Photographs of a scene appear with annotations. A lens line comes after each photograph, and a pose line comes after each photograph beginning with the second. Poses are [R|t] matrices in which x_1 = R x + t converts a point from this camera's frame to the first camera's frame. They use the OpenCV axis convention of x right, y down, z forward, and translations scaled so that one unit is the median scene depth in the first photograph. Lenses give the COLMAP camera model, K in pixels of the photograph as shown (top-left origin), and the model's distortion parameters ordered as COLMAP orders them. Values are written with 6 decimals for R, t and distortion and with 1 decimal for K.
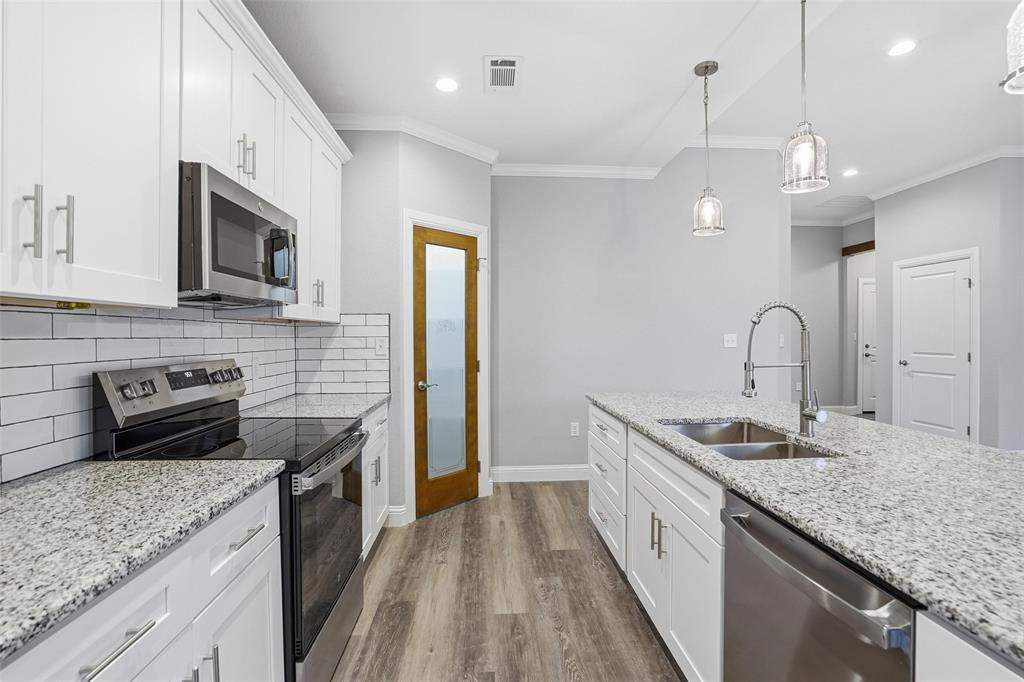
lens RADIAL K [[479.8, 0, 514.0], [0, 479.8, 341.5], [0, 0, 1]] dist [-0.056330, 0.020673]
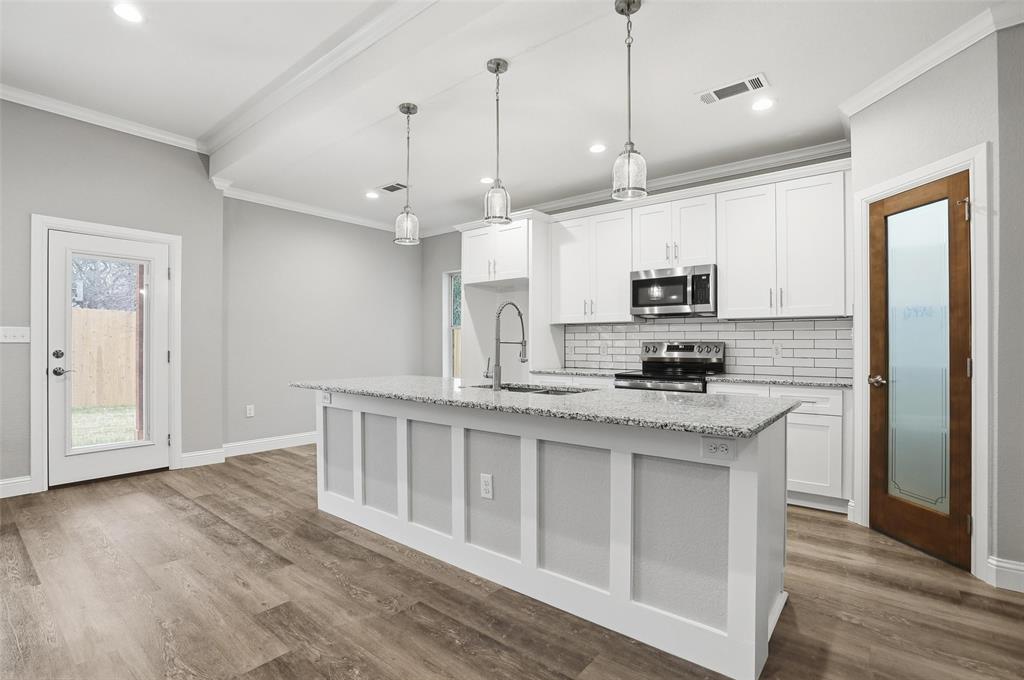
lens RADIAL K [[481.2, 0, 515.2], [0, 481.2, 342.4], [0, 0, 1]] dist [-0.058608, 0.023357]
pose [[-0.676825, 0.000139, -0.736144, 0.820399], [-0.008115, 0.999938, 0.007650, 0.018001], [0.736099, 0.011152, -0.676782, 0.996471]]
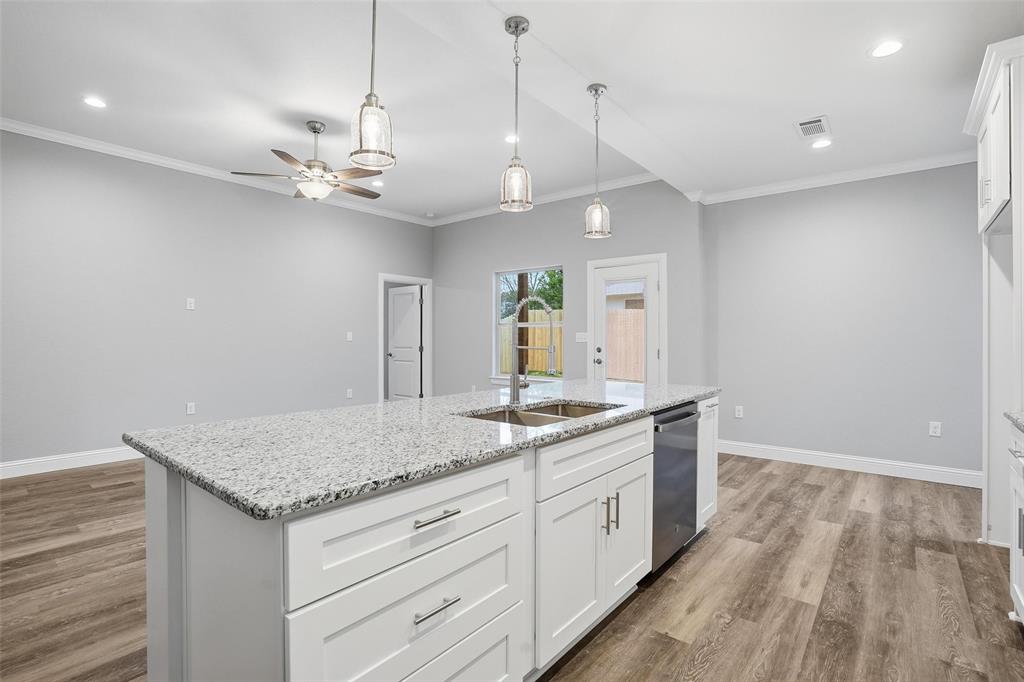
lens RADIAL K [[485.0, 0, 513.9], [0, 485.0, 338.3], [0, 0, 1]] dist [-0.056291, 0.015899]
pose [[-0.735258, 0.002017, 0.677784, -0.120658], [0.009959, 0.999920, 0.007829, 0.006343], [-0.677714, 0.012507, -0.735220, 0.943248]]
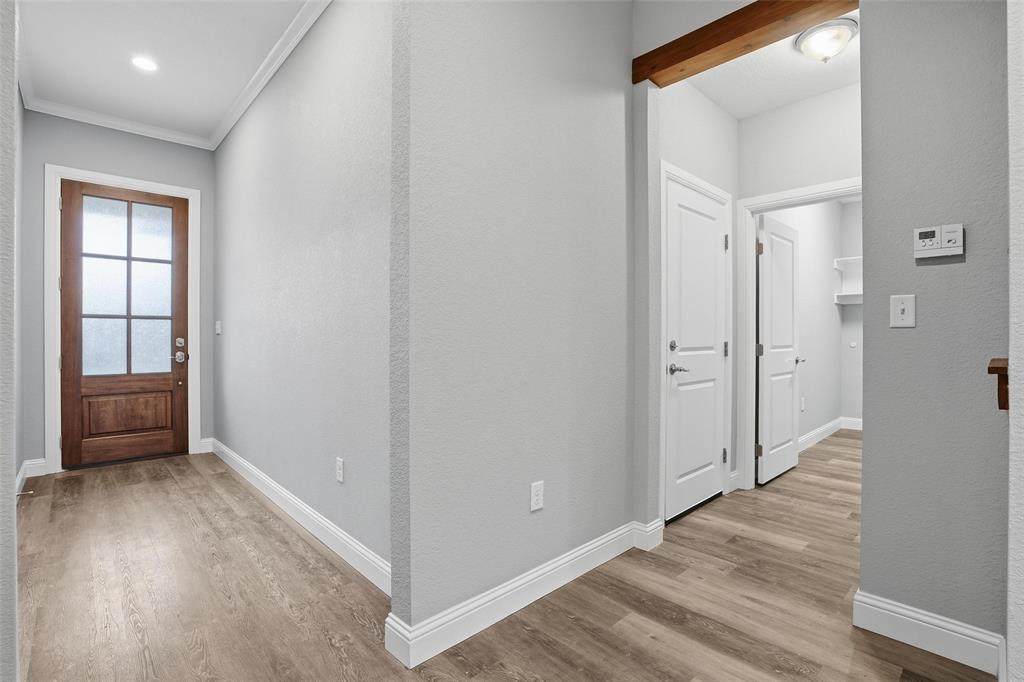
lens RADIAL K [[481.2, 0, 515.2], [0, 481.2, 343.4], [0, 0, 1]] dist [-0.058608, 0.023357]
pose [[0.769389, -0.005921, 0.638753, 0.834533], [0.006594, 0.999977, 0.001327, 0.012903], [-0.638746, 0.003191, 0.769411, 1.589638]]
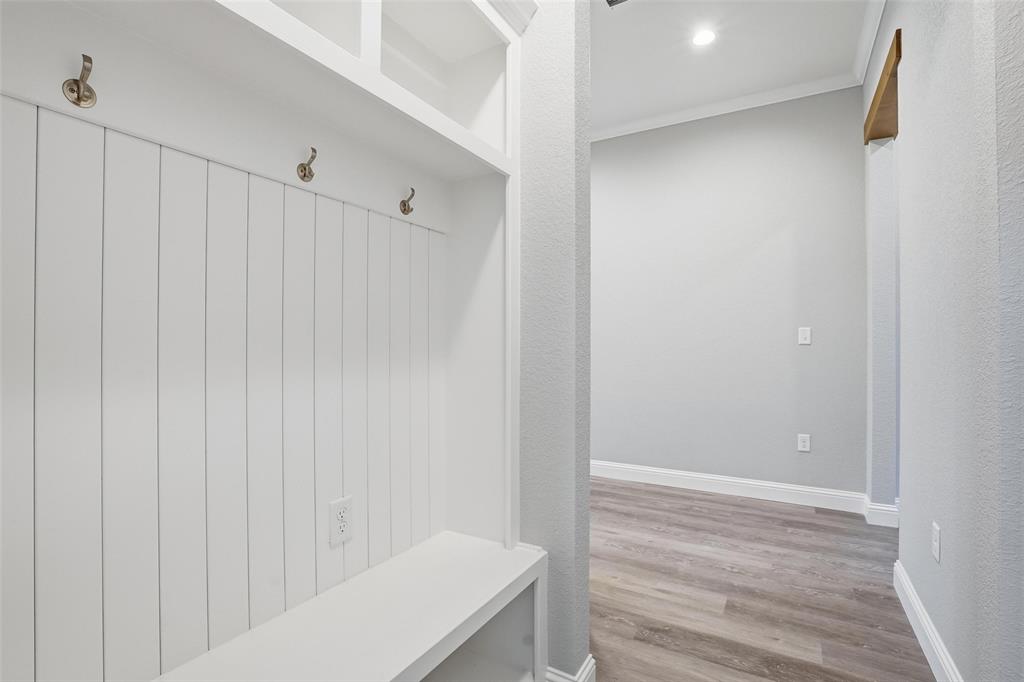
lens RADIAL K [[481.2, 0, 515.2], [0, 481.2, 343.4], [0, 0, 1]] dist [-0.058608, 0.023357]
pose [[-0.556289, -0.000559, -0.830989, 1.853790], [-0.011545, 0.999908, 0.007056, 0.000124], [0.830909, 0.013519, -0.556244, 1.923982]]
